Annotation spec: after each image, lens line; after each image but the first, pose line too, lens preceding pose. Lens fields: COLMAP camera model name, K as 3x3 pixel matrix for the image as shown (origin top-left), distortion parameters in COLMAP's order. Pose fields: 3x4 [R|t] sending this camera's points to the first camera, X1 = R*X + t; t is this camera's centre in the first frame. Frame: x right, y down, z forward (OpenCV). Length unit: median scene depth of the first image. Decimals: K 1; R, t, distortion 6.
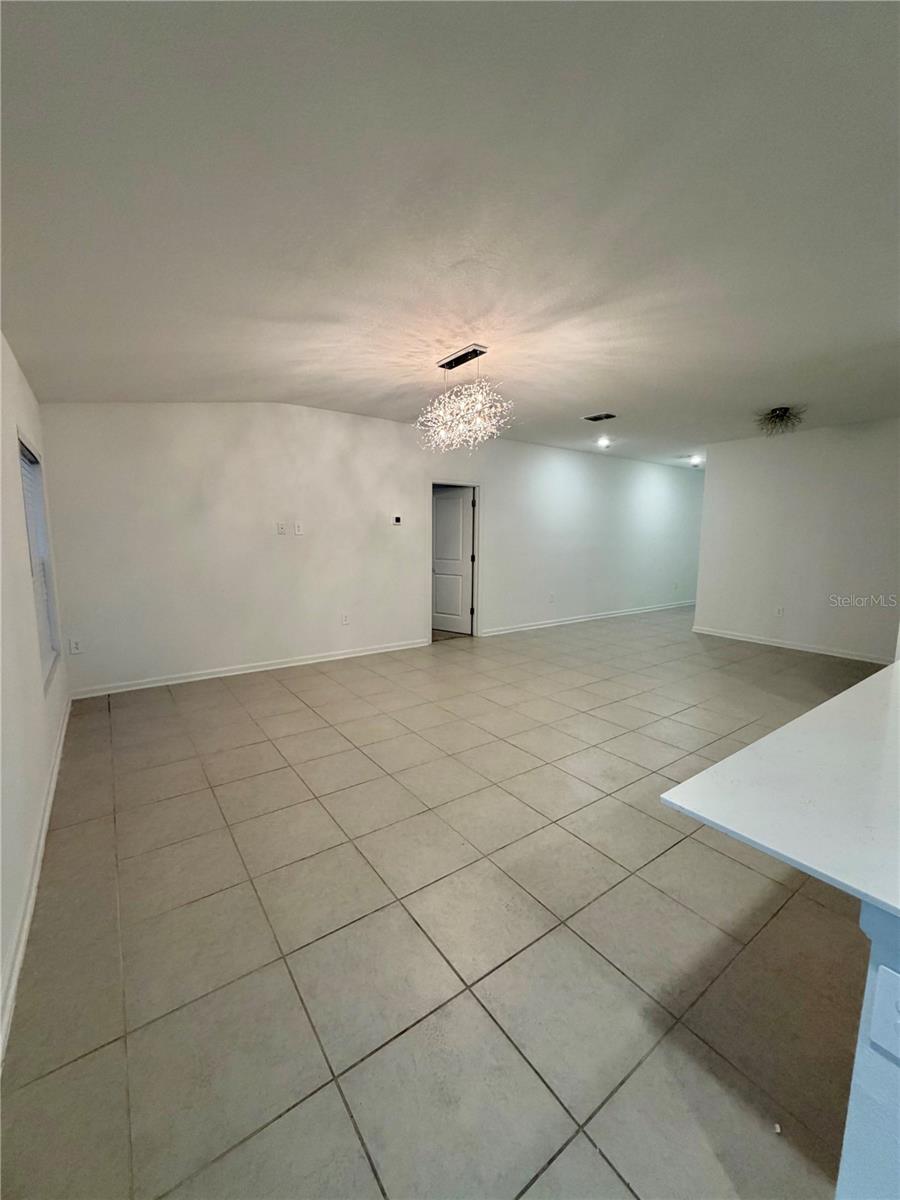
lens RADIAL K [[480.3, 0, 450.0], [0, 480.3, 600.0], [0, 0, 1]] dist [0.001218, -0.000048]
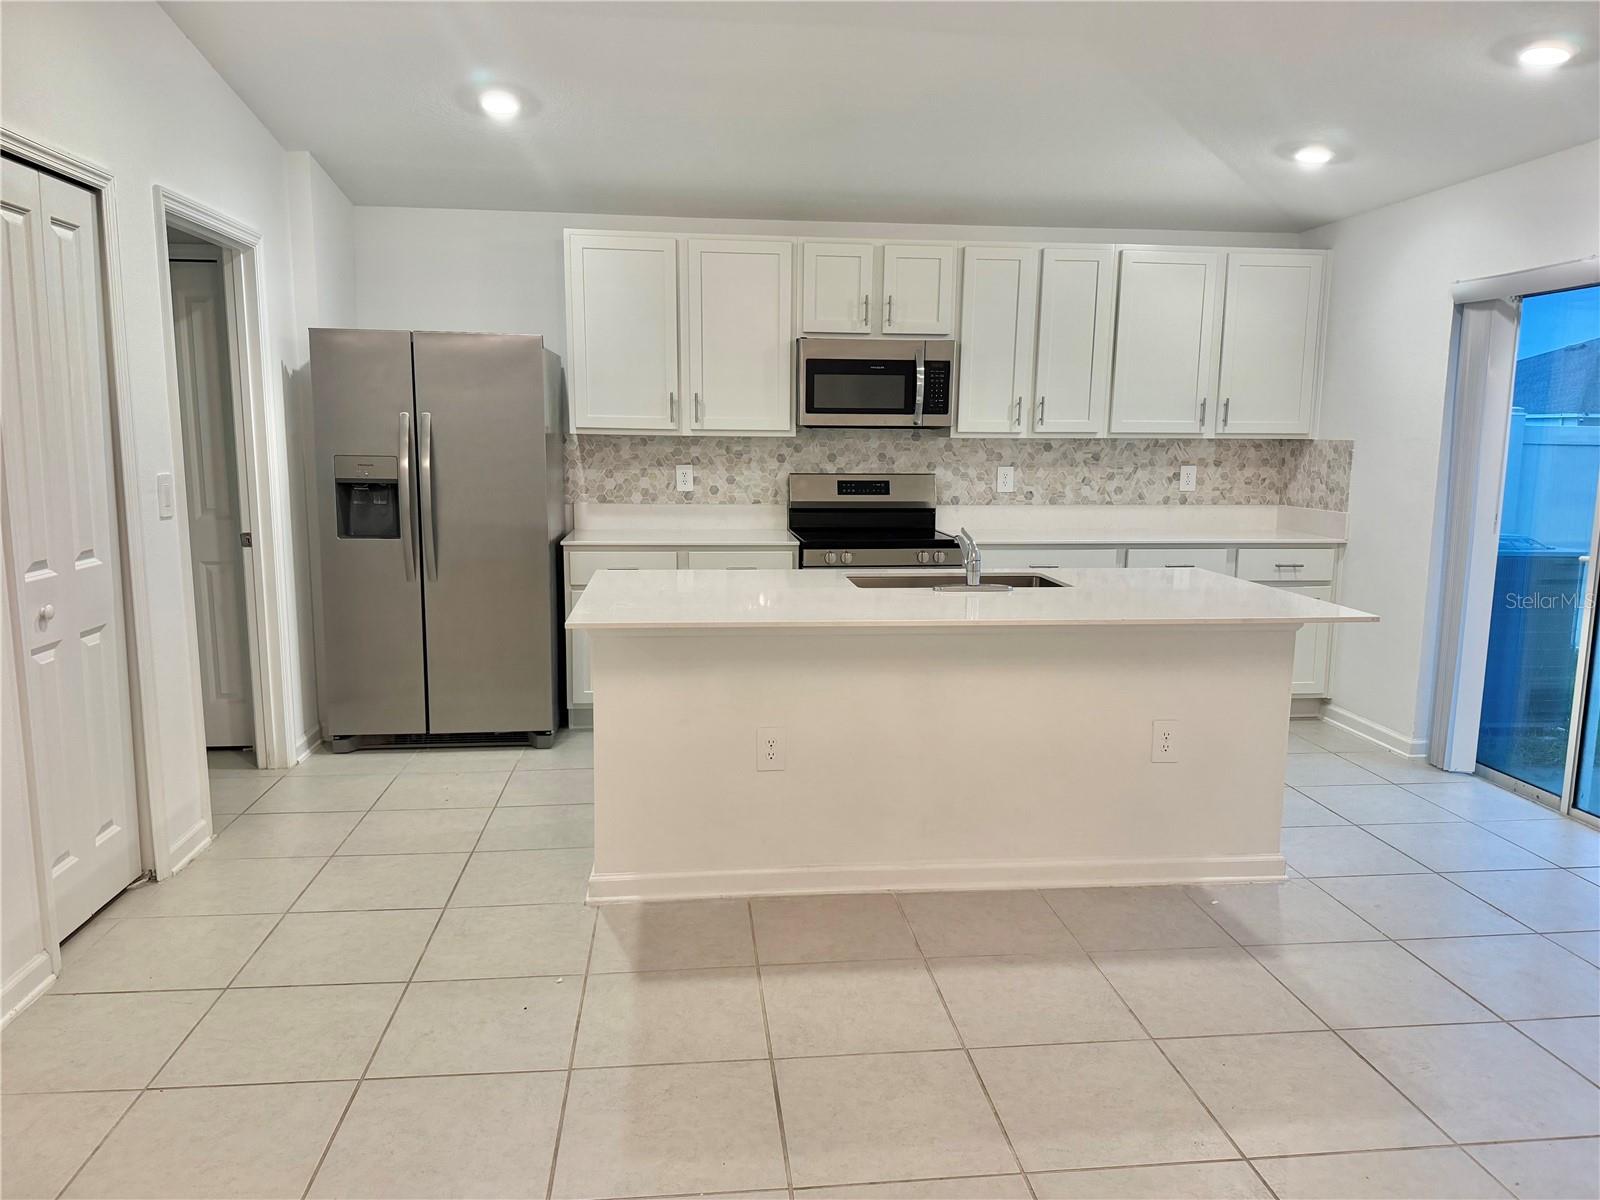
lens RADIAL K [[1116.3, 0, 800.0], [0, 1116.3, 600.0], [0, 0, 1]] dist [0.072901, -0.098237]
pose [[-0.869614, -0.091166, 0.485242, 0.202167], [0.049506, 0.961752, 0.269412, -0.386597], [-0.491244, 0.258307, -0.831840, 2.891580]]
